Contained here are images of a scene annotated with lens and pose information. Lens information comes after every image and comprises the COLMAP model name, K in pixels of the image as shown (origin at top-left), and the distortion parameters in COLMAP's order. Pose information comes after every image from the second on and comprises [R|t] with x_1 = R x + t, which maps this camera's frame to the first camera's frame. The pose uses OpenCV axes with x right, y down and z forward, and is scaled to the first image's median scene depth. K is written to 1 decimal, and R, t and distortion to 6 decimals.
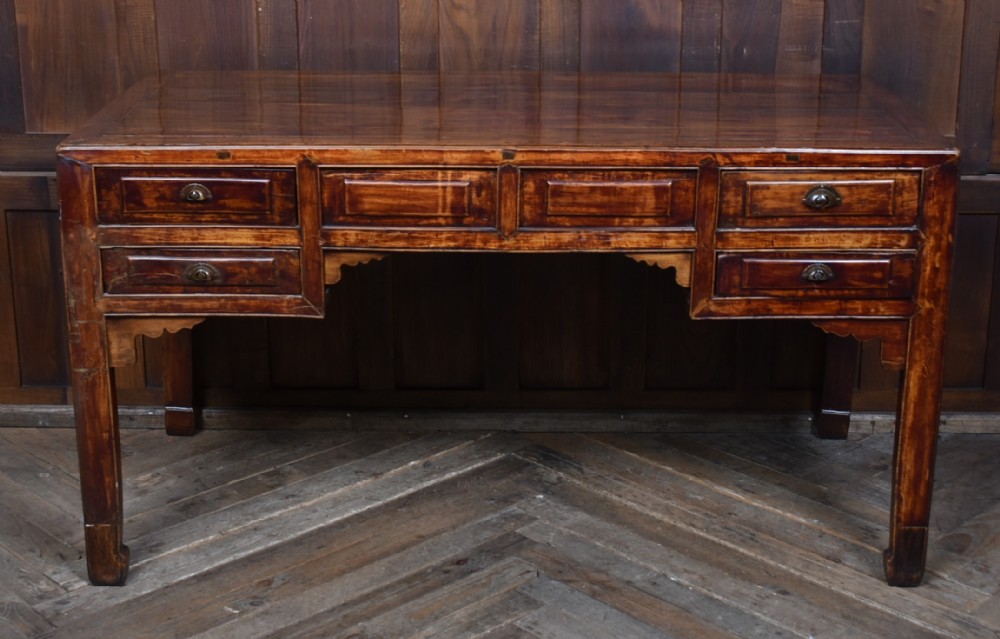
lens RADIAL K [[1804.6, 0, 529.2], [0, 1804.6, 302.2], [0, 0, 1]] dist [-0.003819, 0.000000]
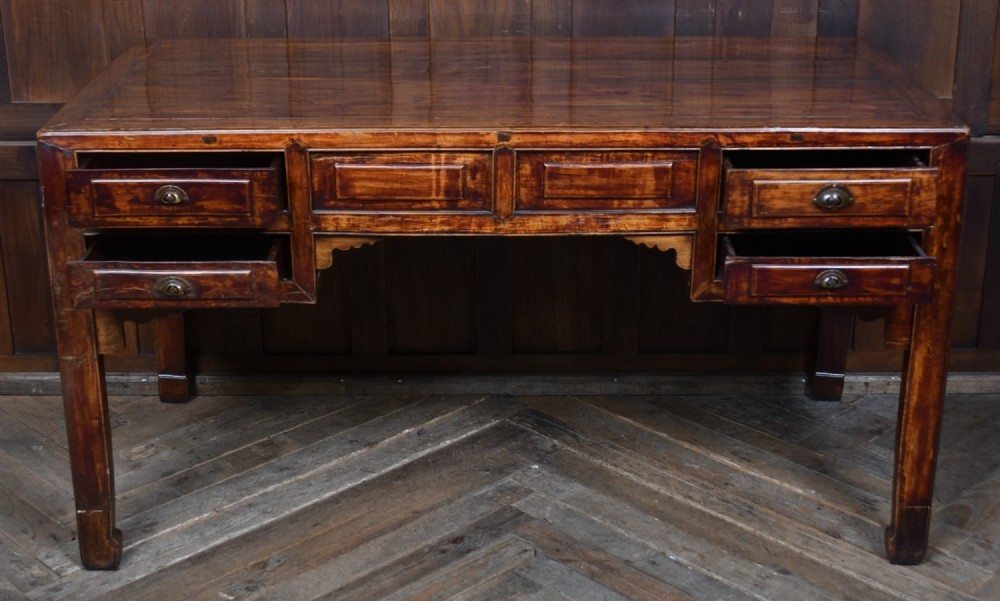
lens RADIAL K [[1689.2, 0, 509.0], [0, 1689.2, 282.1], [0, 0, 1]] dist [0.008265, 0.000000]
pose [[0.999967, -0.008103, -0.000522, -0.007490], [0.008119, 0.998791, 0.048473, -0.040551], [0.000128, -0.048476, 0.998824, 0.075220]]
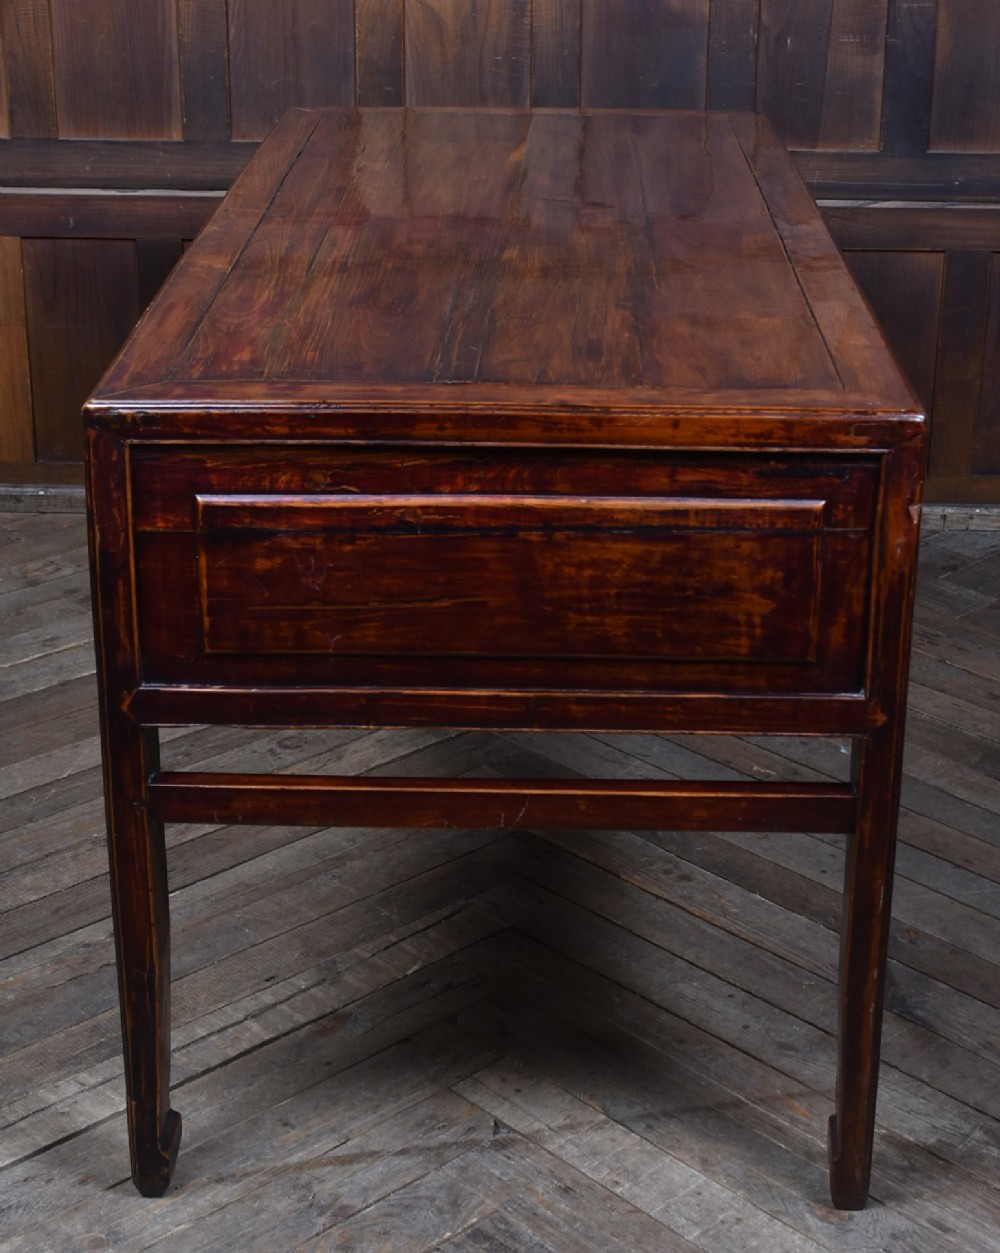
lens RADIAL K [[2529.1, 0, 528.4], [0, 2529.1, 607.1], [0, 0, 1]] dist [0.006933, 0.000000]
pose [[0.999867, 0.013368, -0.009341, 0.019475], [-0.012806, 0.998247, 0.057780, 0.049266], [0.010097, -0.057653, 0.998286, -0.136278]]
